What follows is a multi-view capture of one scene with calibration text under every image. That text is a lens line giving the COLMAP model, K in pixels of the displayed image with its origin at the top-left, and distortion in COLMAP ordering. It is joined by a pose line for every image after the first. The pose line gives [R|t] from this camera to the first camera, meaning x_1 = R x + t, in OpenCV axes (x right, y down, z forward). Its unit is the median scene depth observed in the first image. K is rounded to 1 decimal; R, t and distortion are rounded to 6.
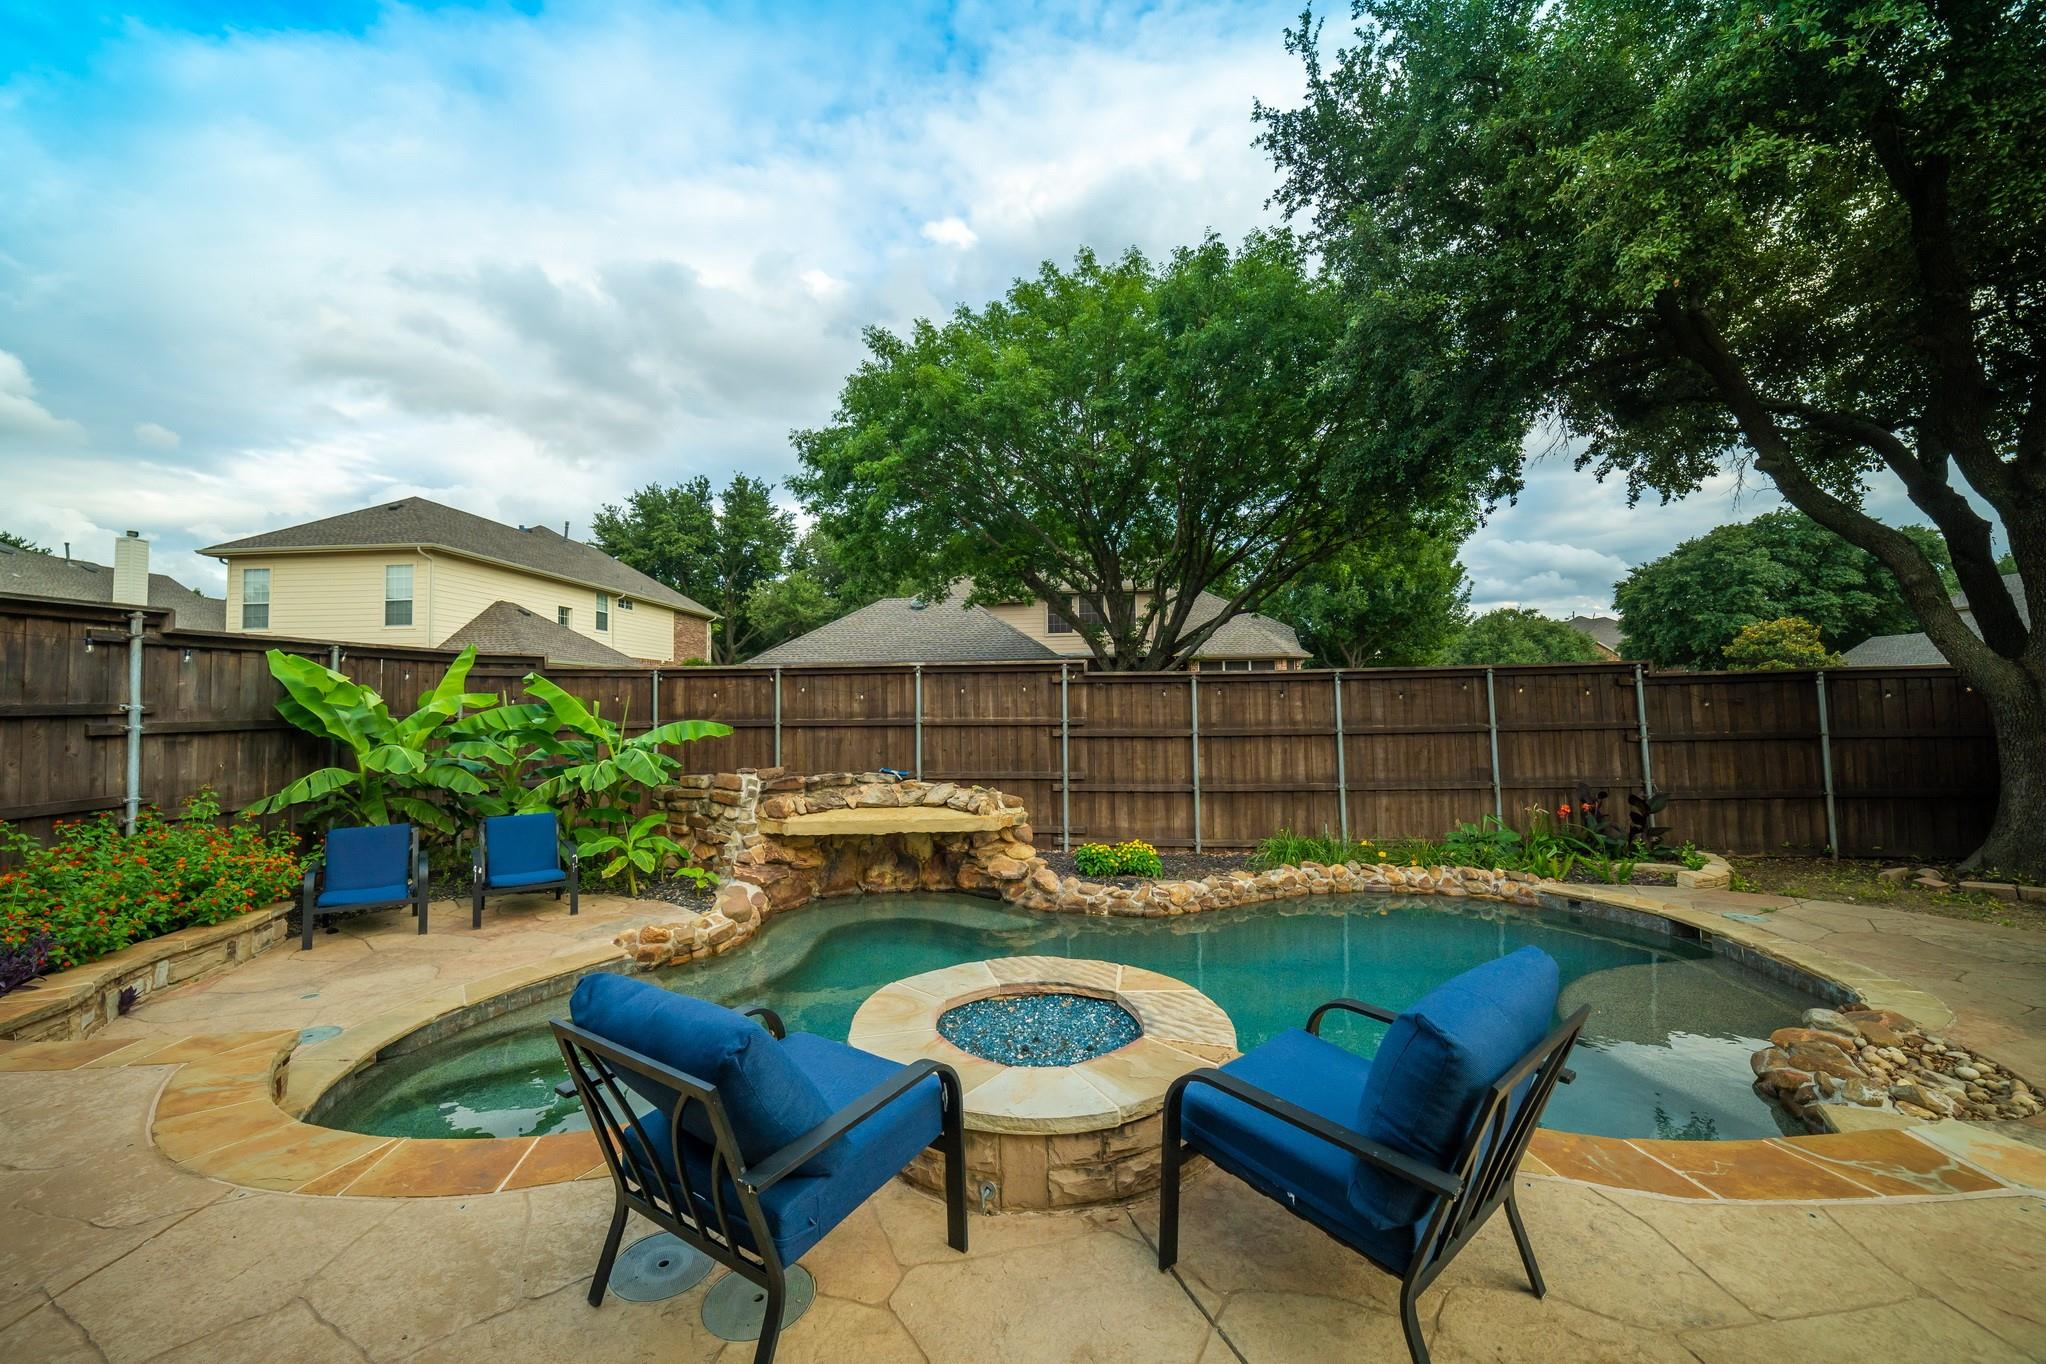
lens RADIAL K [[810.9, 0, 1020.3], [0, 810.9, 672.3], [0, 0, 1]] dist [-0.001729, -0.000019]
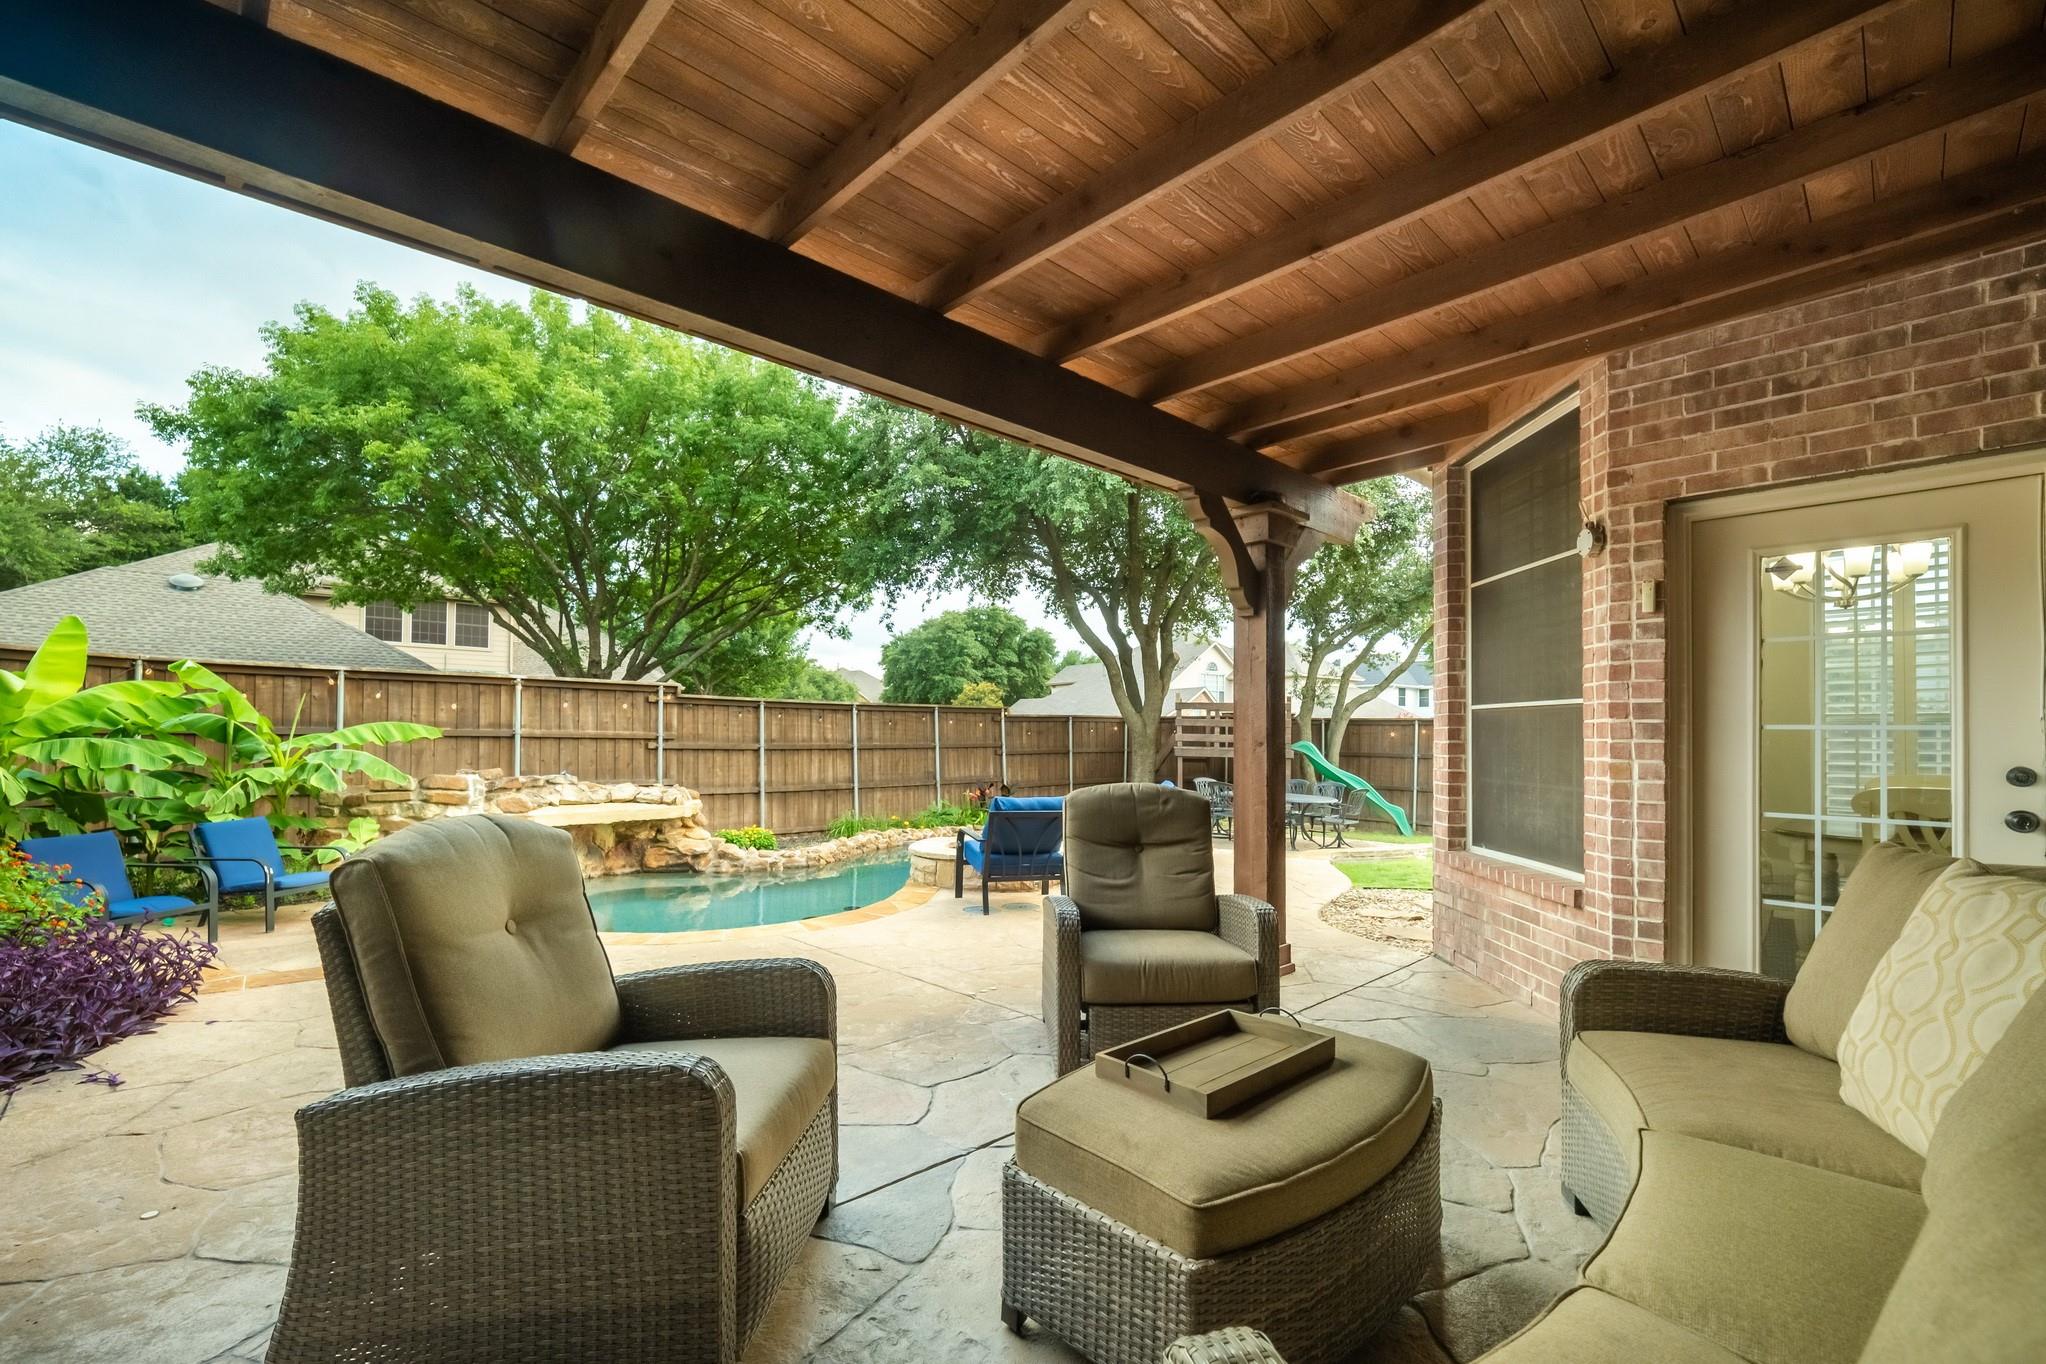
lens RADIAL K [[879.8, 0, 1021.7], [0, 879.8, 745.1], [0, 0, 1]] dist [-0.000530, -0.000035]
pose [[0.652964, 0.013975, 0.757260, -0.565282], [-0.046047, 0.998713, 0.021275, 0.023821], [-0.755988, -0.048761, 0.652767, -0.214715]]
